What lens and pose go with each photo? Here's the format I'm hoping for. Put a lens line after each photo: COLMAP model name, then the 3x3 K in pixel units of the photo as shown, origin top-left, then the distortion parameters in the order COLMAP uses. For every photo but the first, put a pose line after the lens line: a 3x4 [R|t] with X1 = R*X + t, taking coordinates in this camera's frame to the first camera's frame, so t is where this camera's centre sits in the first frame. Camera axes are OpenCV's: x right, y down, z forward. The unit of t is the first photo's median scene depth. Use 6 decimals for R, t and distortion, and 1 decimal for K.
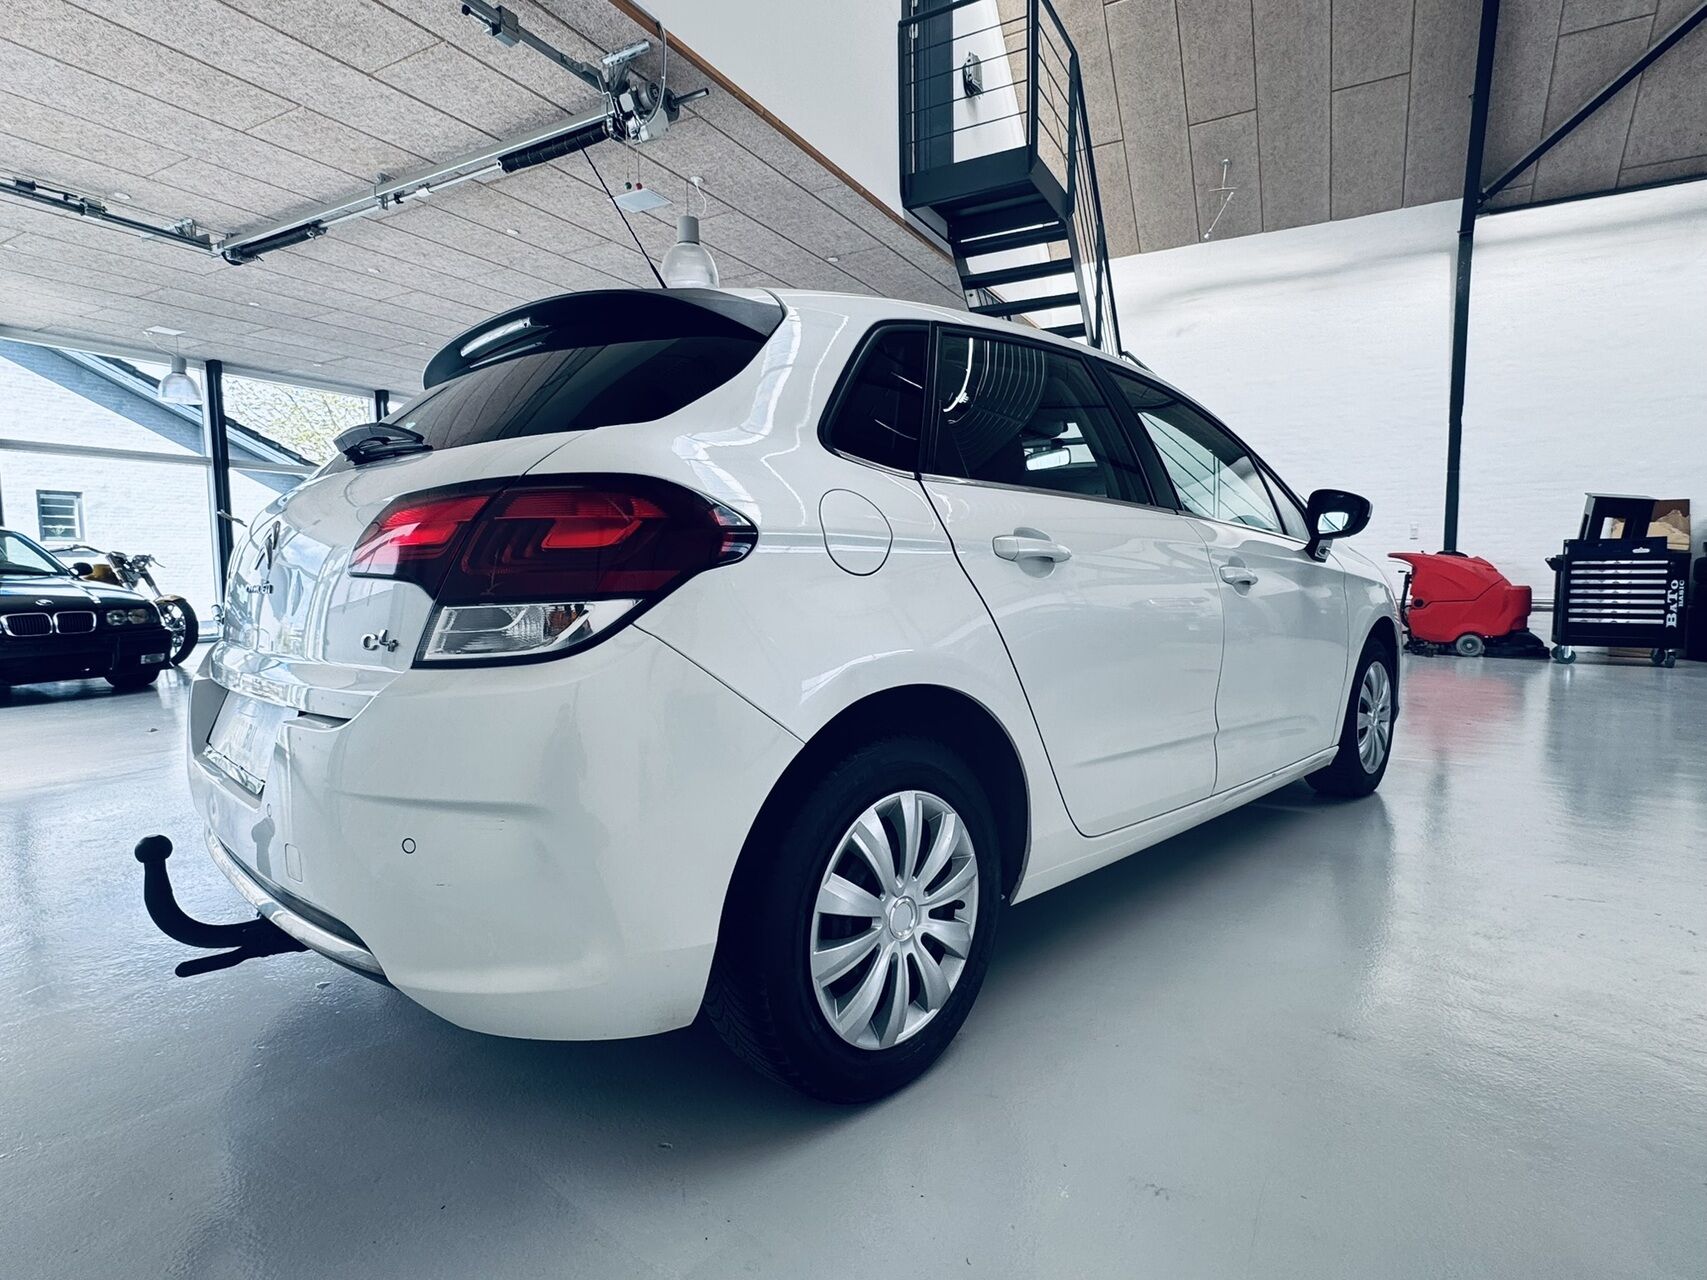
lens RADIAL K [[887.6, 0, 859.8], [0, 887.6, 642.8], [0, 0, 1]] dist [-0.004627, -0.000843]
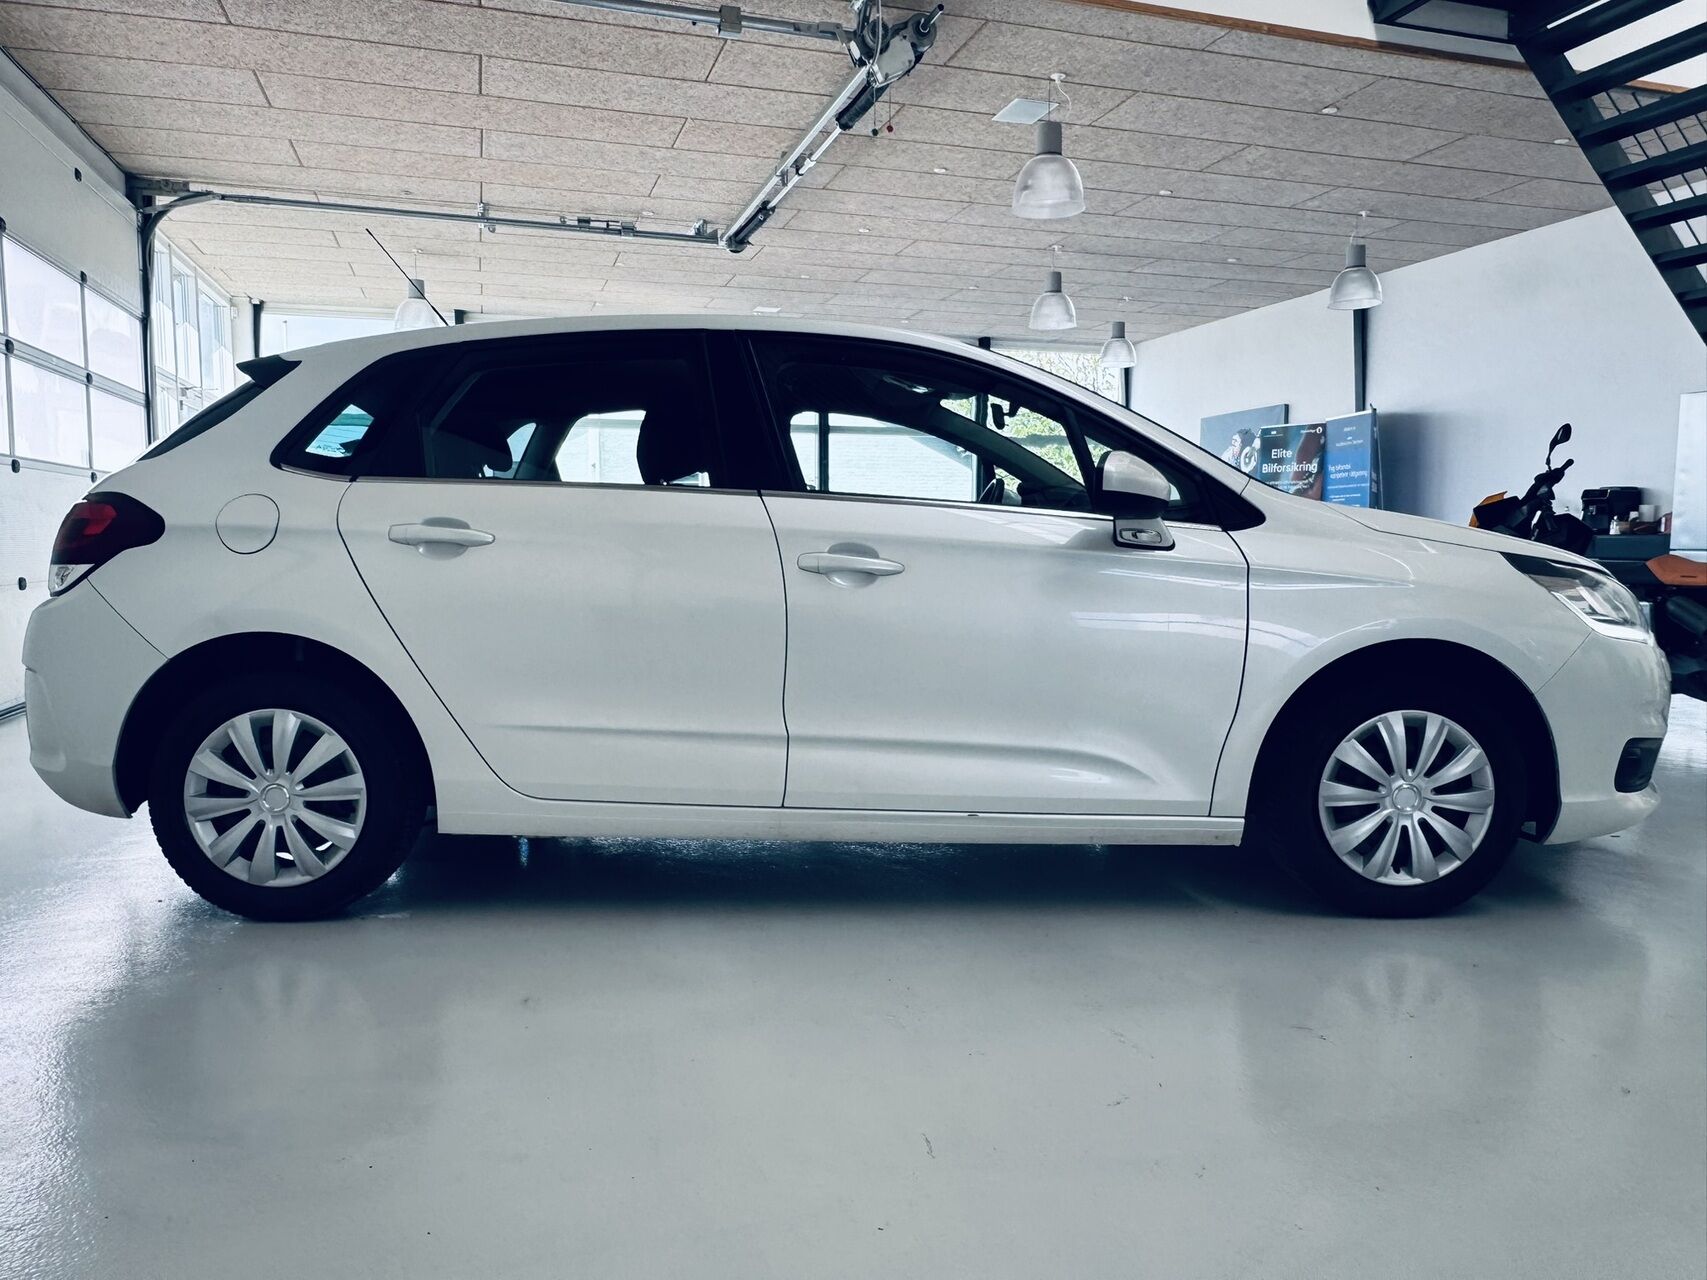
lens RADIAL K [[1214.4, 0, 849.6], [0, 1214.4, 638.6], [0, 0, 1]] dist [0.003771, -0.033636]
pose [[0.711581, 0.070754, -0.699032, 0.530515], [-0.069835, 0.997112, 0.029836, -0.016785], [0.699125, 0.027586, 0.714467, 0.067173]]
